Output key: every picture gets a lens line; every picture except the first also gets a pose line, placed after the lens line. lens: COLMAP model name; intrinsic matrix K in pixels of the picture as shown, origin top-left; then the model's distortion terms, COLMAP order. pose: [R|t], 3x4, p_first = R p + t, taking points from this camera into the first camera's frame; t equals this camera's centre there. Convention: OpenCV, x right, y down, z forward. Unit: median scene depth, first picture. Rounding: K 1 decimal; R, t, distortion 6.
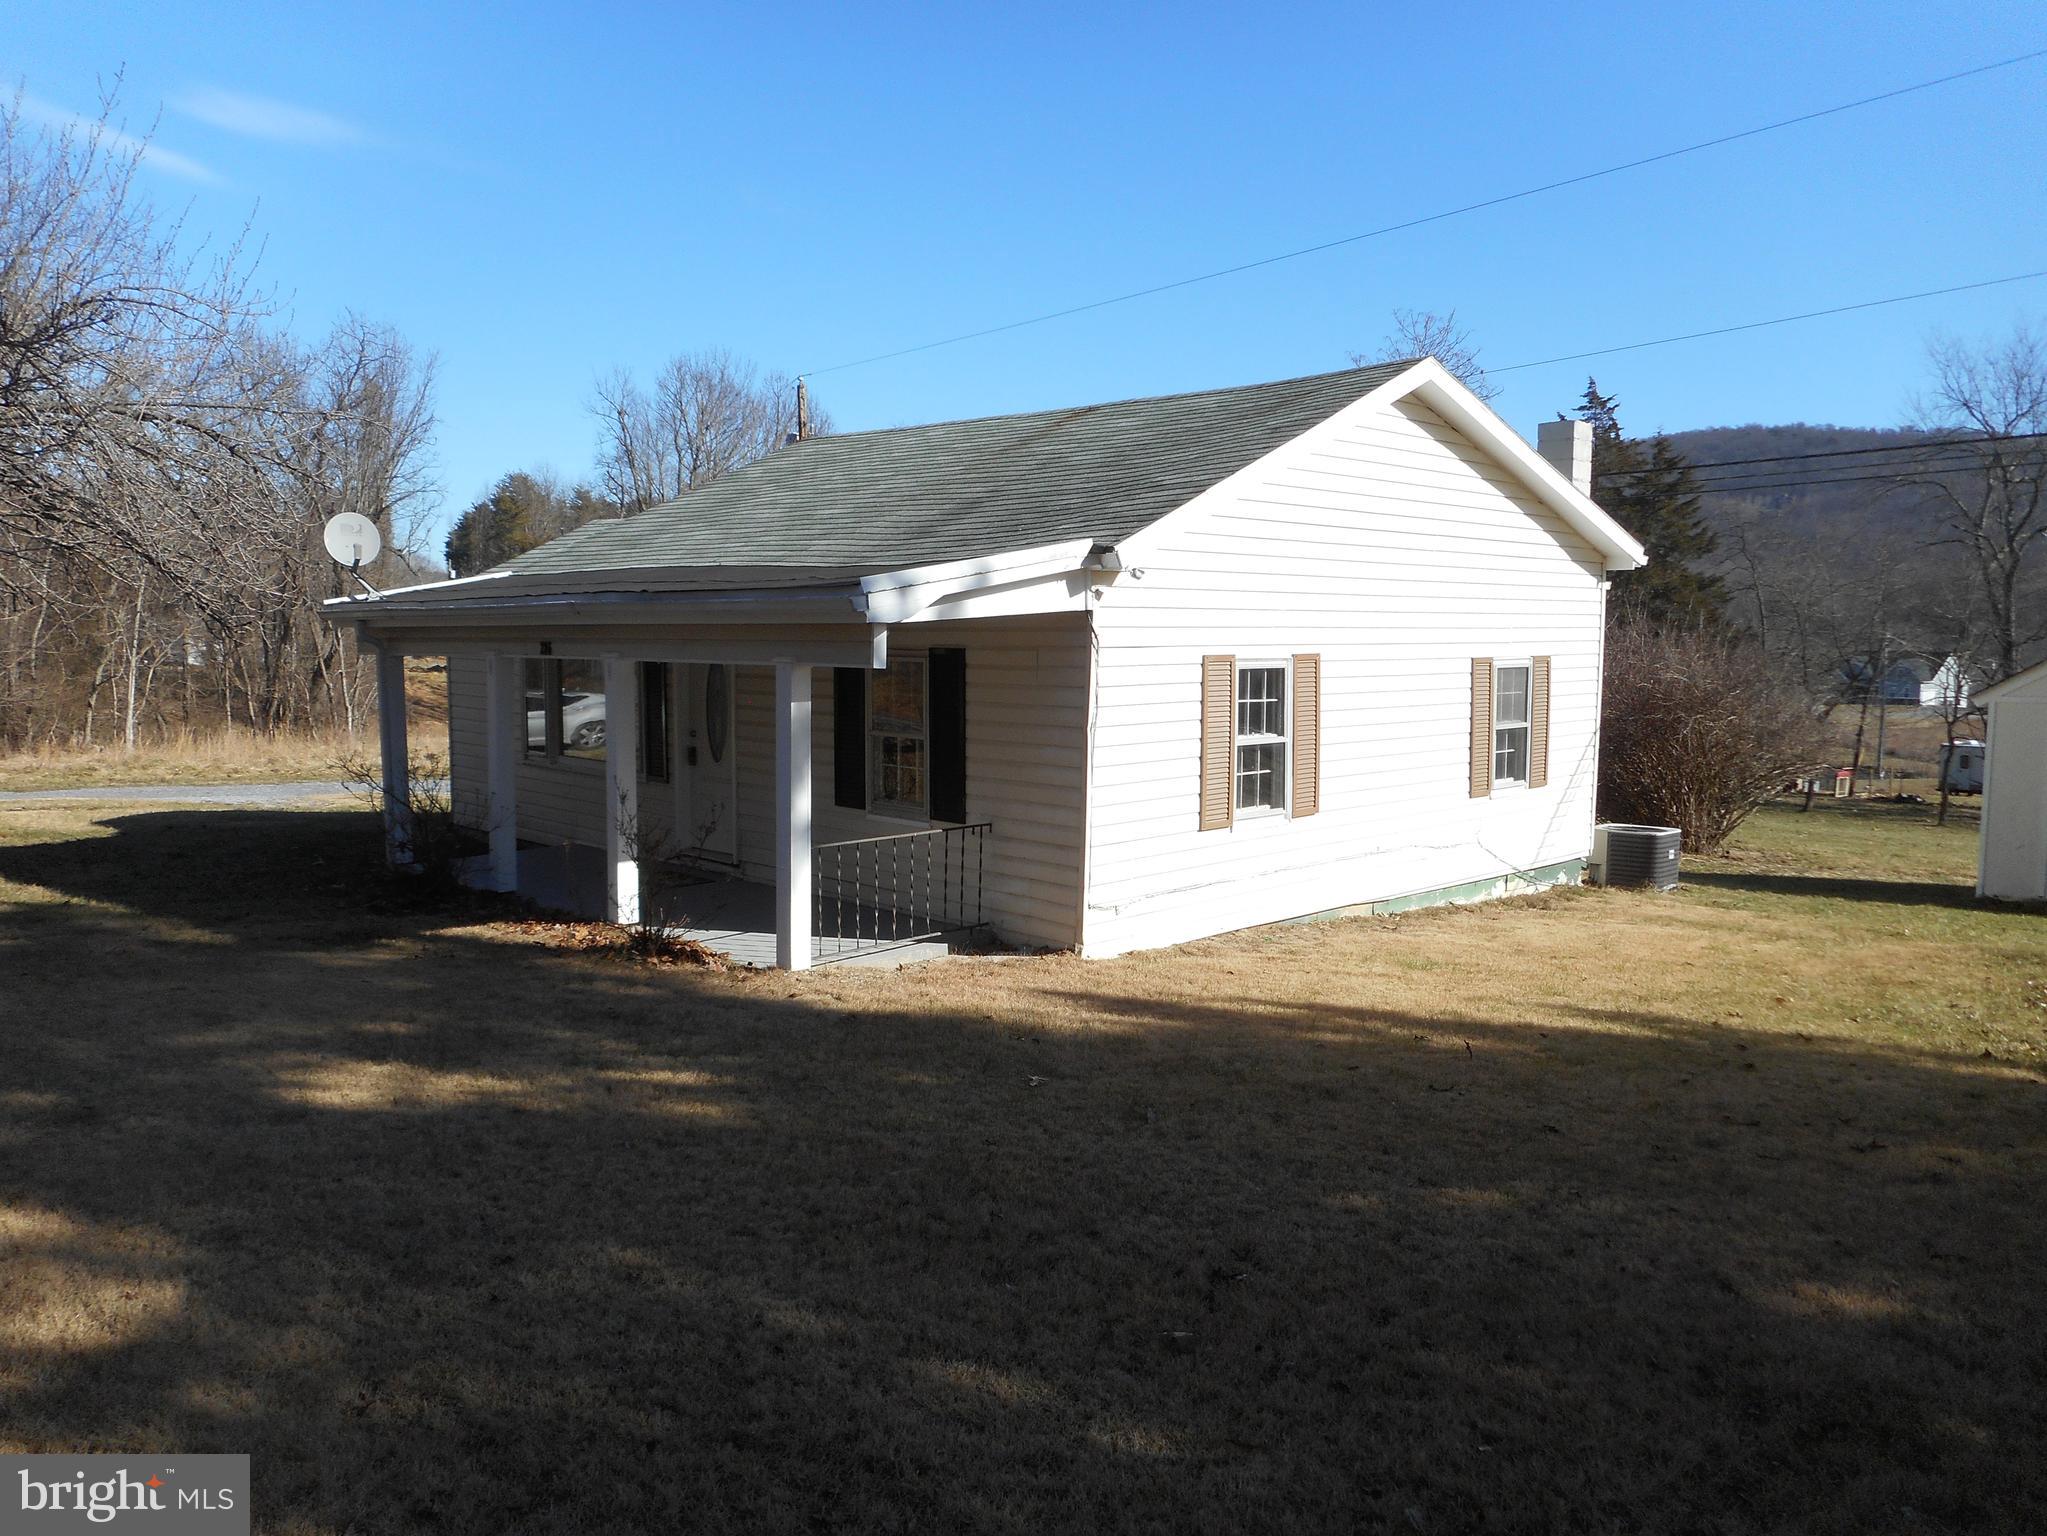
lens RADIAL K [[1507.1, 0, 1040.0], [0, 1507.1, 768.3], [0, 0, 1]] dist [-0.004071, 0.000535]
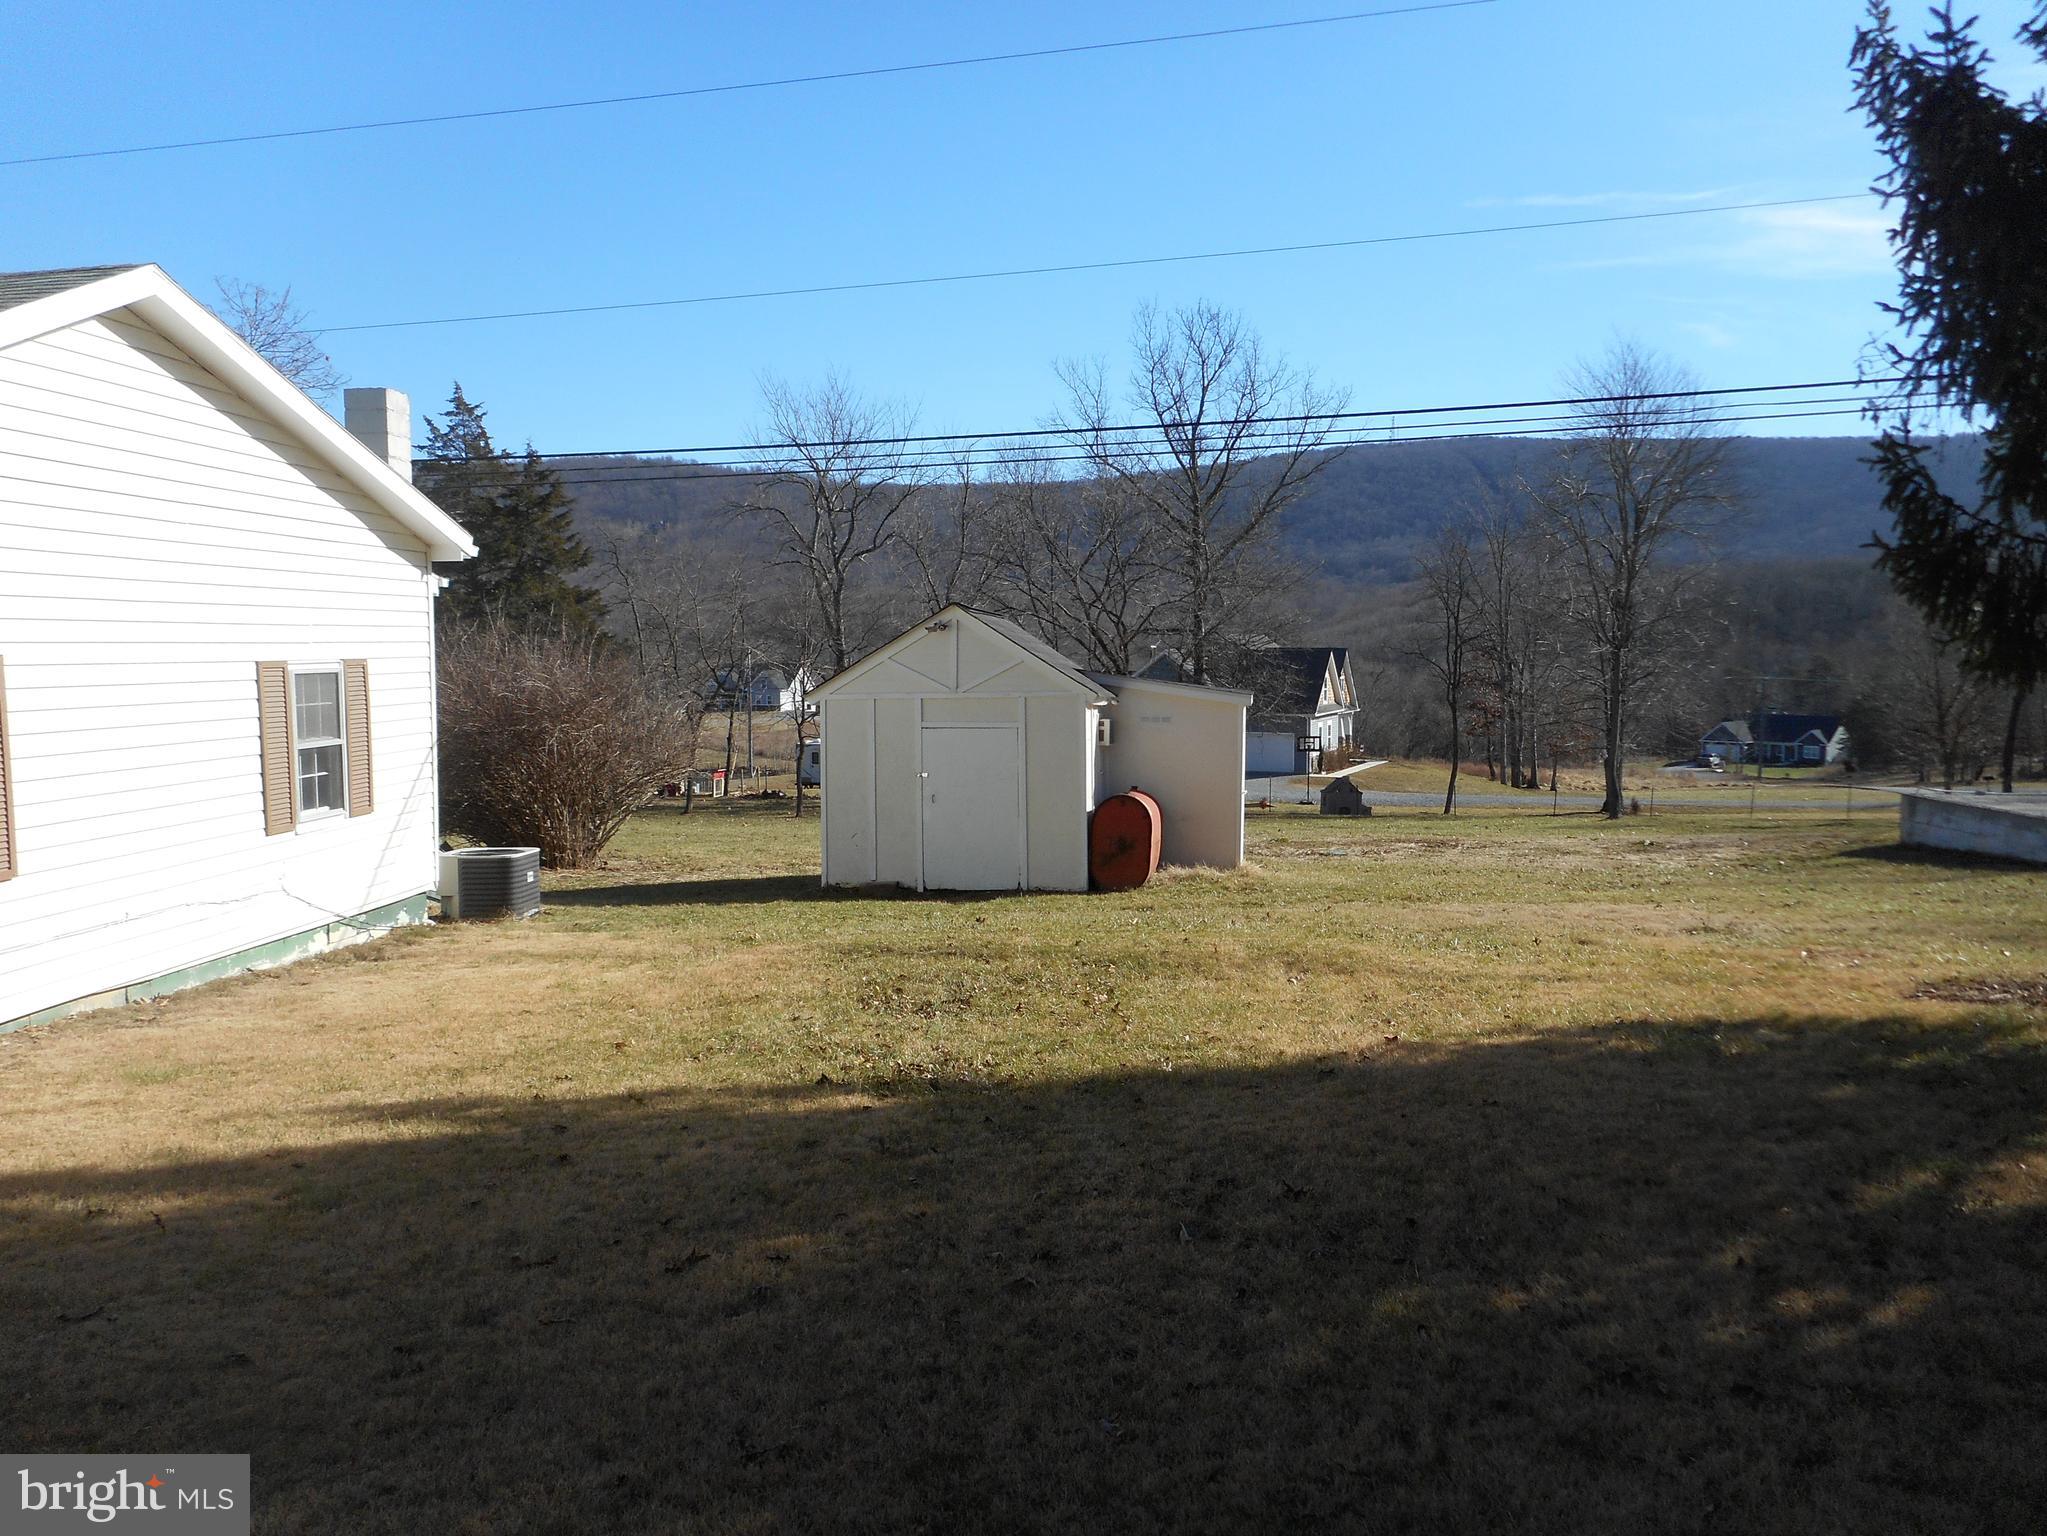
lens RADIAL K [[1507.1, 0, 1040.0], [0, 1507.1, 768.3], [0, 0, 1]] dist [-0.004071, 0.000535]
pose [[0.765037, -0.057043, 0.641455, 0.088012], [0.064028, 0.997871, 0.012375, 0.000220], [-0.640796, 0.031604, 0.767061, 0.119766]]
